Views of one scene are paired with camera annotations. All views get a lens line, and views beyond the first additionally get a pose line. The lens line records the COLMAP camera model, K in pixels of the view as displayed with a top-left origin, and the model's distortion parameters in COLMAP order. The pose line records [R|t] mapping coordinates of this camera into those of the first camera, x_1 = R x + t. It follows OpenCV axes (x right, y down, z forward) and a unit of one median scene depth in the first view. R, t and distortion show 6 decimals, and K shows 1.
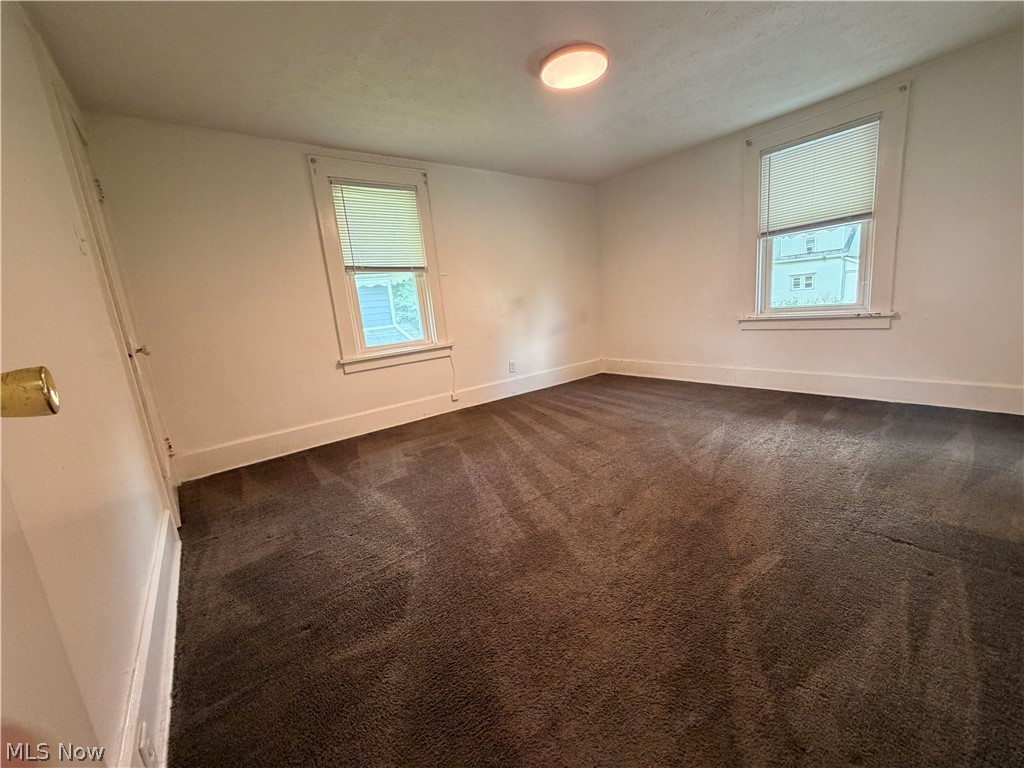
lens RADIAL K [[410.3, 0, 512.0], [0, 410.3, 384.0], [0, 0, 1]] dist [-0.000840, -0.000155]
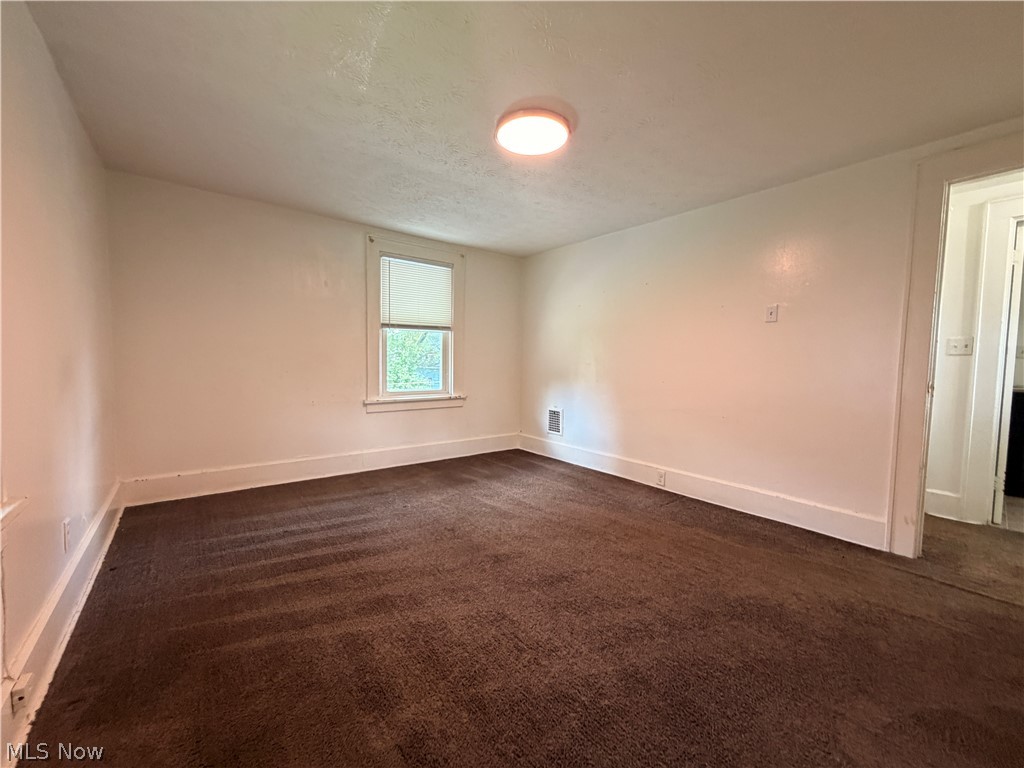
lens RADIAL K [[404.2, 0, 512.0], [0, 404.2, 384.0], [0, 0, 1]] dist [-0.003180, 0.000036]
pose [[-0.005124, 0.036770, 0.999311, -0.483990], [0.175975, 0.983762, -0.035296, -0.120710], [-0.984381, 0.175673, -0.011512, 0.753346]]
